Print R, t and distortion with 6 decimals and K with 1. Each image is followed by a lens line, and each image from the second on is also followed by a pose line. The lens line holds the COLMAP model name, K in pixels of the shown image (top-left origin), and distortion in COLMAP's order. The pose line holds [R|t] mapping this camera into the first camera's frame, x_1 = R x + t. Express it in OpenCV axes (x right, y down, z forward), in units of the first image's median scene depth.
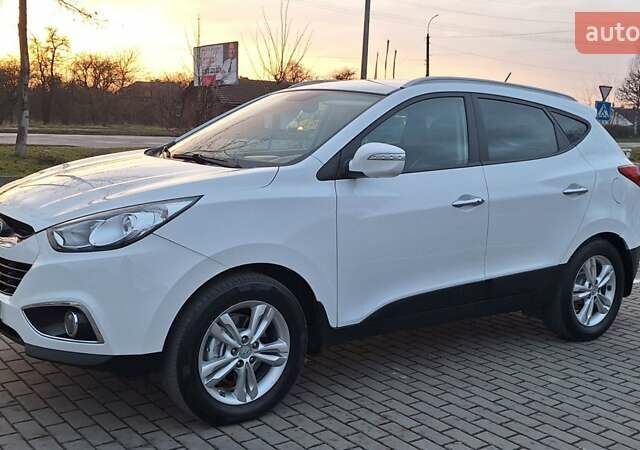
lens RADIAL K [[713.6, 0, 320.0], [0, 713.6, 225.0], [0, 0, 1]] dist [0.167937, -0.297178]
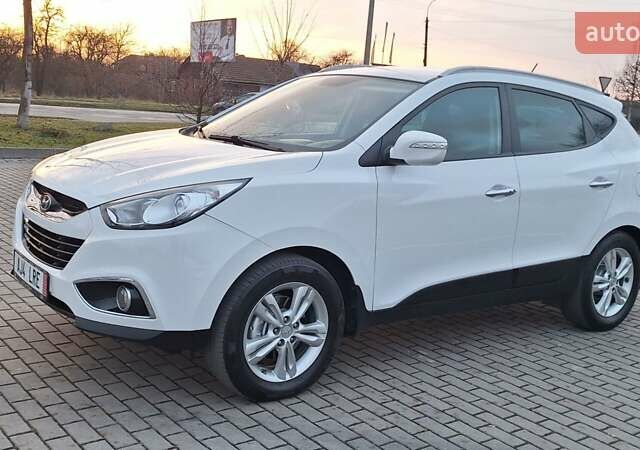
lens RADIAL K [[713.6, 0, 320.0], [0, 713.6, 225.0], [0, 0, 1]] dist [0.167937, -0.297178]
pose [[0.999357, 0.033047, 0.013891, -0.069578], [-0.033399, 0.999104, 0.025978, -0.003501], [-0.013020, -0.026426, 0.999566, -0.018718]]
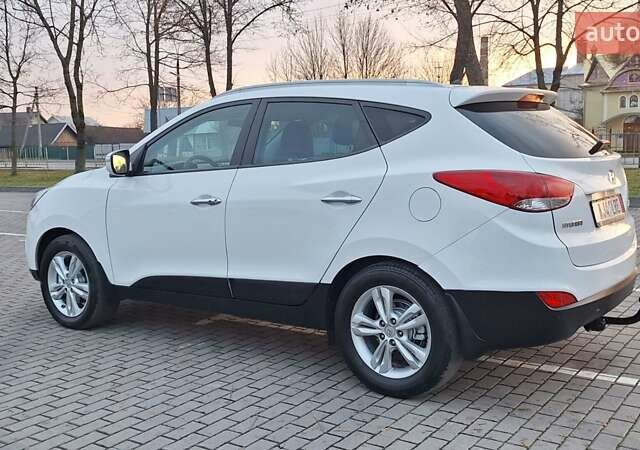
lens RADIAL K [[773.1, 0, 320.0], [0, 773.1, 225.0], [0, 0, 1]] dist [0.173088, -0.349130]
pose [[0.292467, 0.070485, -0.953675, 1.558971], [-0.089807, 0.994897, 0.045991, -0.073971], [0.952049, 0.072195, 0.297304, 0.926541]]
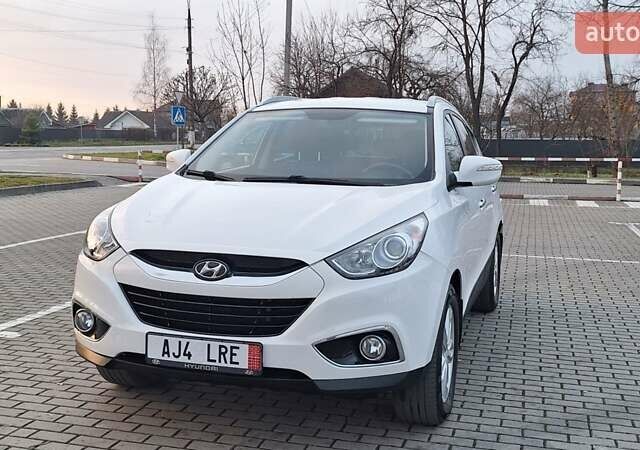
lens RADIAL K [[773.1, 0, 320.0], [0, 773.1, 225.0], [0, 0, 1]] dist [0.173088, -0.349130]
pose [[0.809312, -0.094218, 0.579774, -0.854408], [0.102495, 0.994561, 0.018552, -0.053027], [-0.578368, 0.044410, 0.814566, 0.127980]]
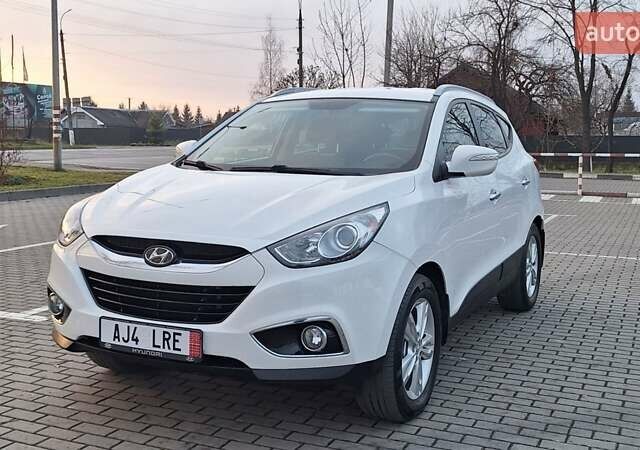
lens RADIAL K [[773.1, 0, 320.0], [0, 773.1, 225.0], [0, 0, 1]] dist [0.173088, -0.349130]
pose [[0.886566, -0.084778, 0.454767, -0.677408], [0.092115, 0.995730, 0.006048, -0.020973], [-0.453337, 0.036529, 0.890590, 0.039623]]
